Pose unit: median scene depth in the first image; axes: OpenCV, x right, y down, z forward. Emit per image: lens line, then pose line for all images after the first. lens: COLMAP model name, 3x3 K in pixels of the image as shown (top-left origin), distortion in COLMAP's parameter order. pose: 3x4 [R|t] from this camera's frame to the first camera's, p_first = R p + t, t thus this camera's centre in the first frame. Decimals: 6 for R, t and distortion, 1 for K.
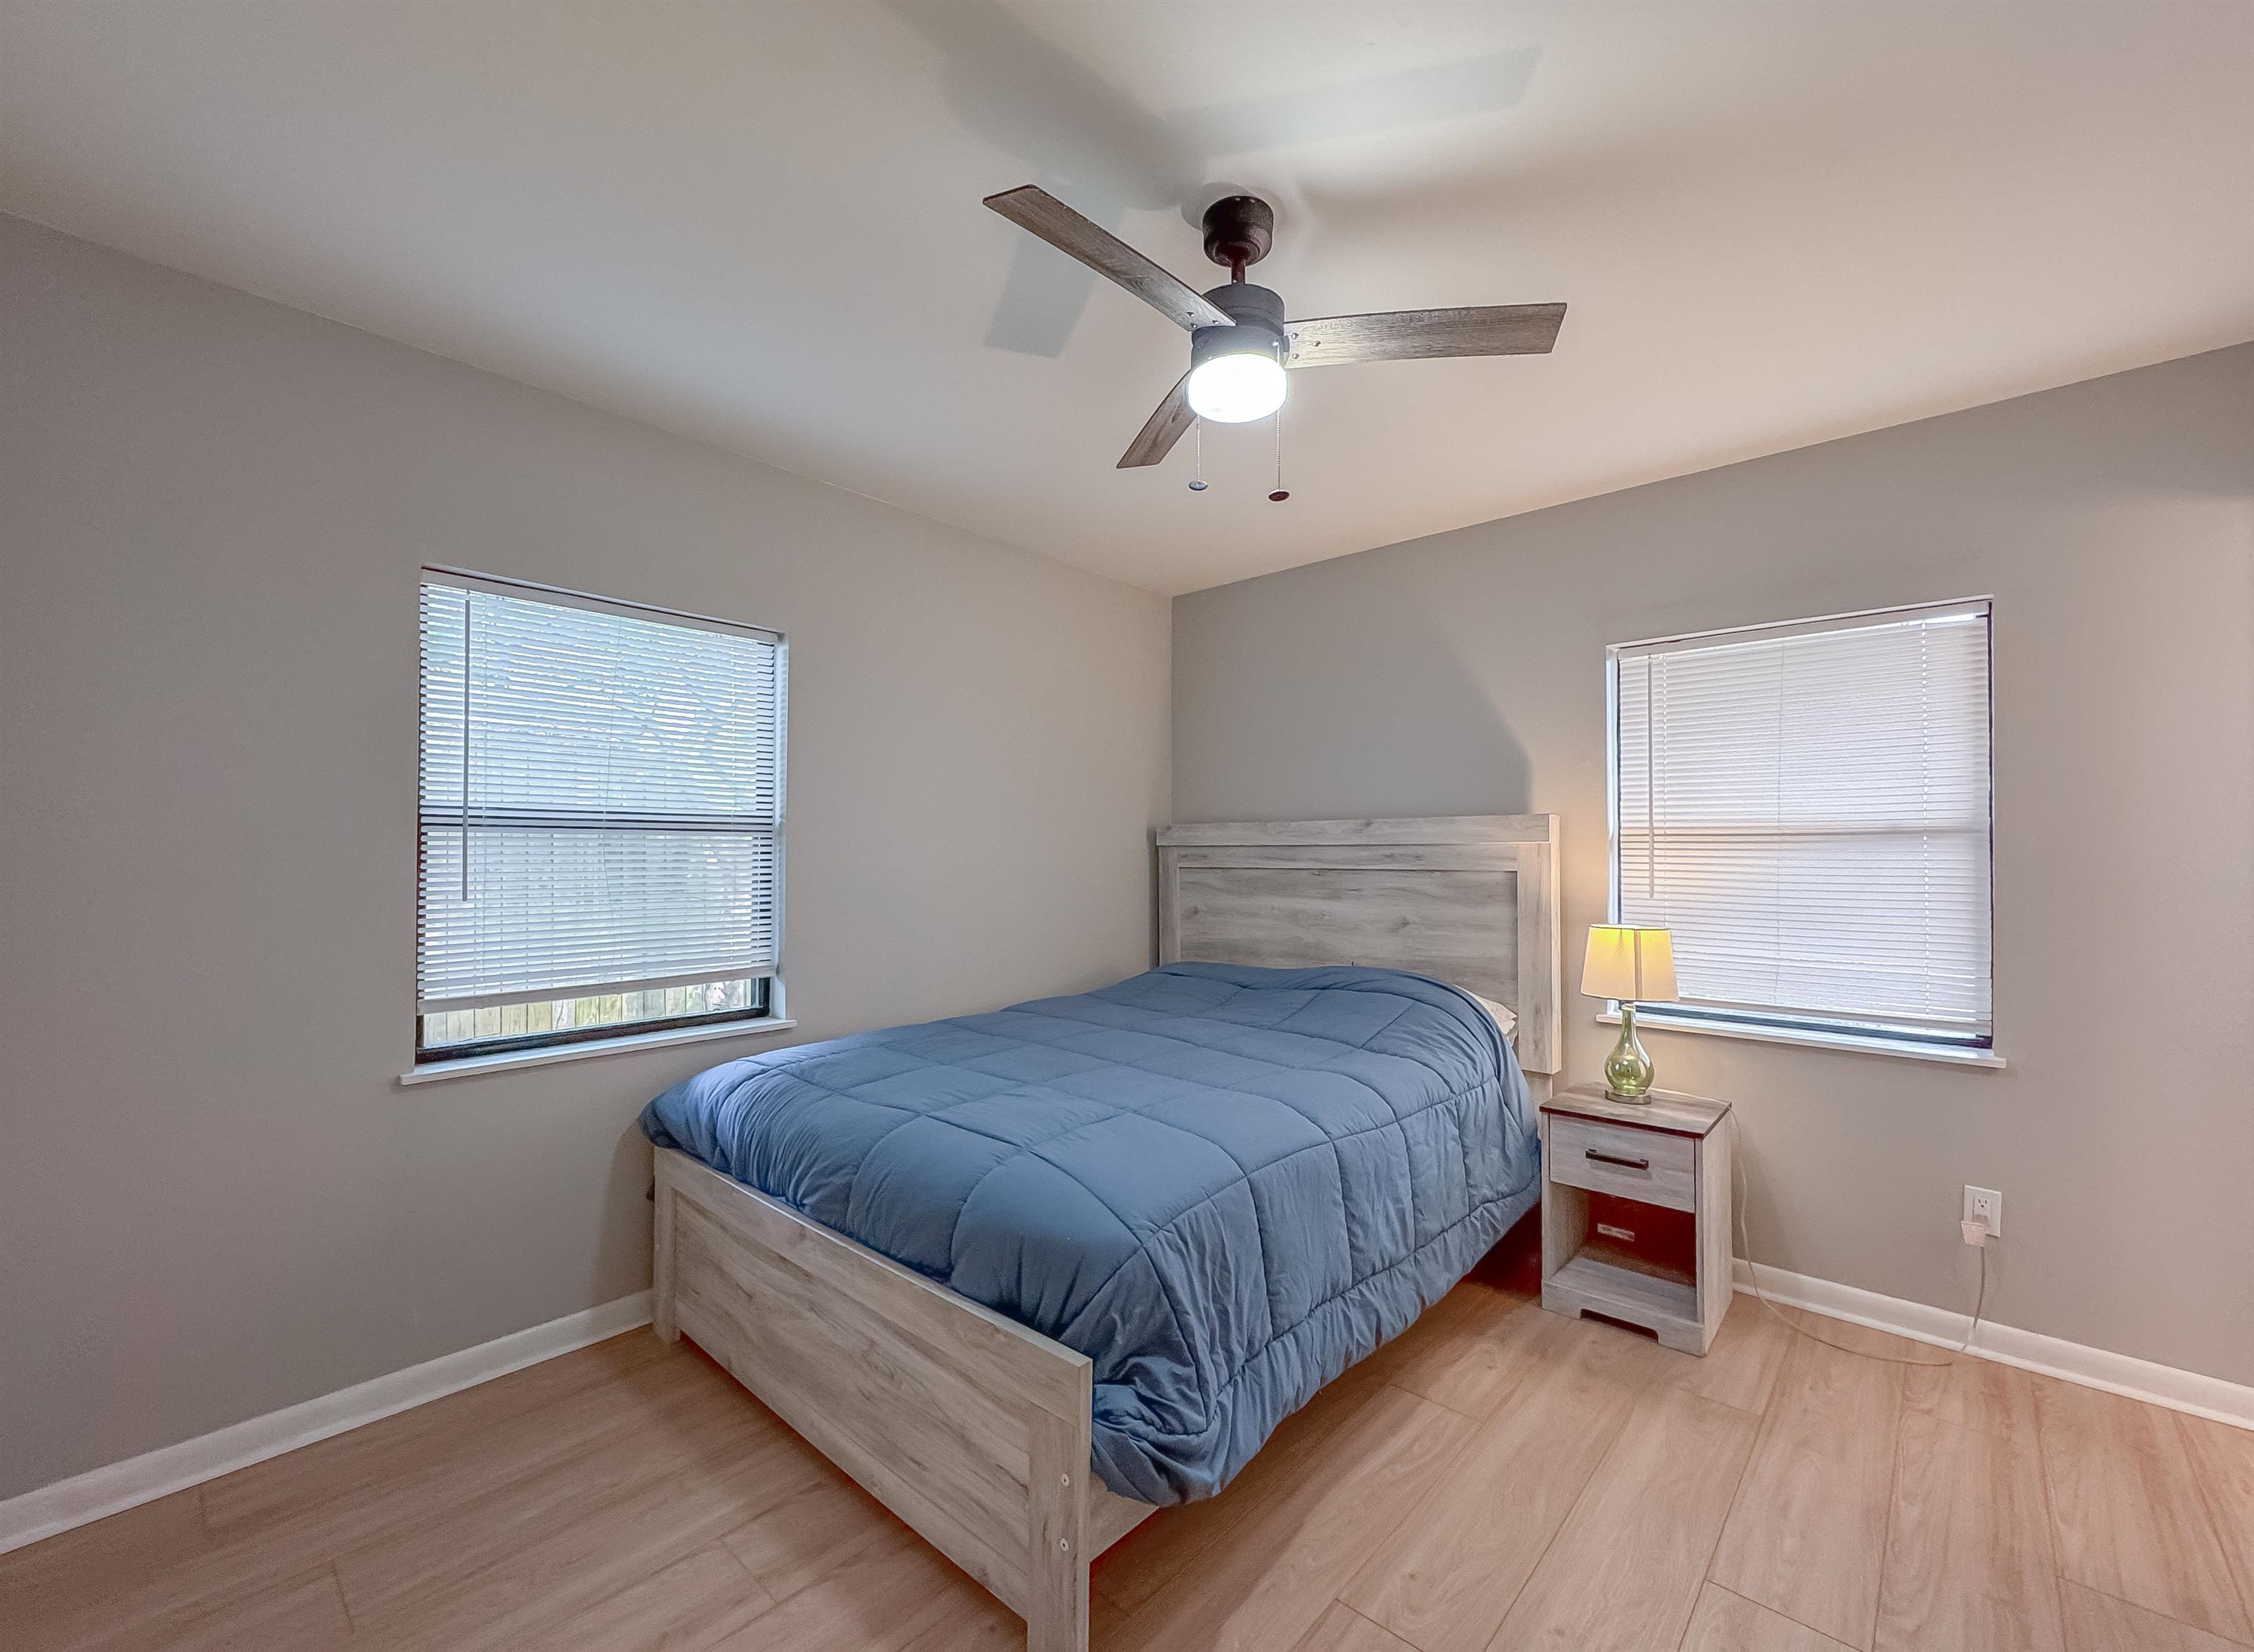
lens RADIAL K [[928.8, 0, 1131.4], [0, 928.8, 842.0], [0, 0, 1]] dist [0.000195, -0.000420]
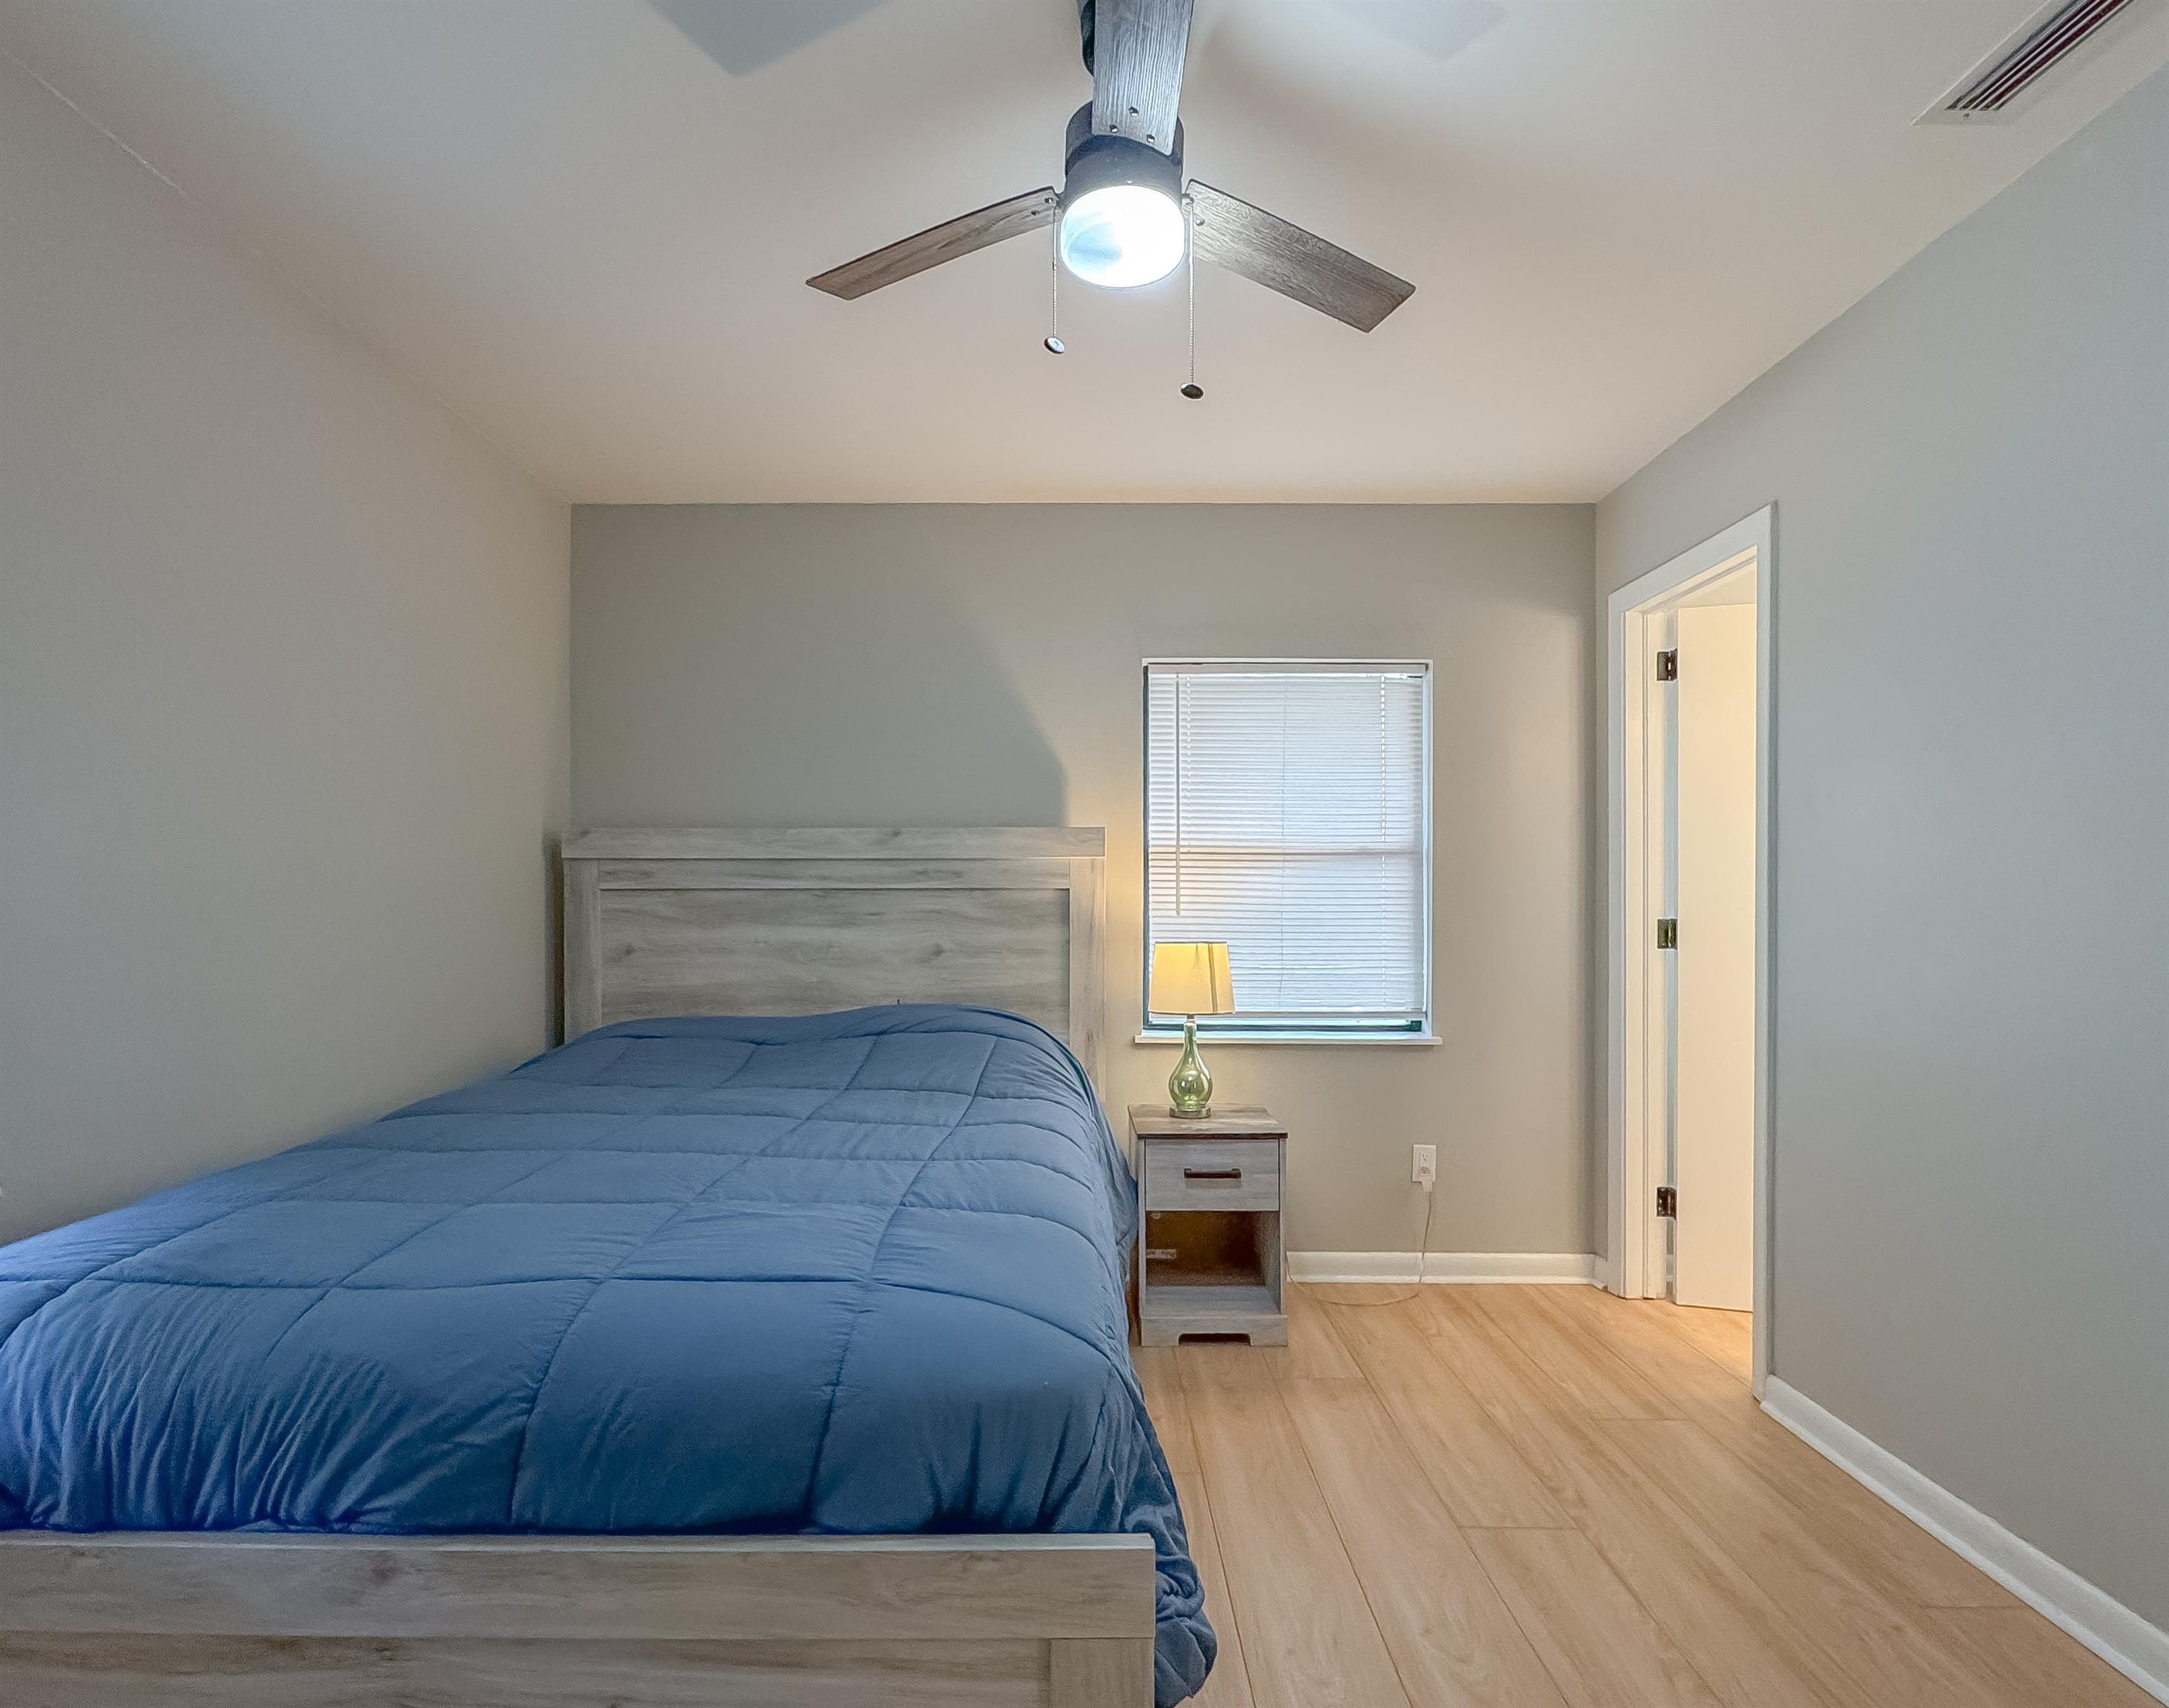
lens RADIAL K [[1073.3, 0, 1076.3], [0, 1073.3, 893.1], [0, 0, 1]] dist [-0.000716, -0.000644]
pose [[0.746525, 0.003703, 0.665347, -0.325219], [-0.008224, 0.999959, 0.003662, 0.035793], [-0.665306, -0.008205, 0.746526, 0.225207]]
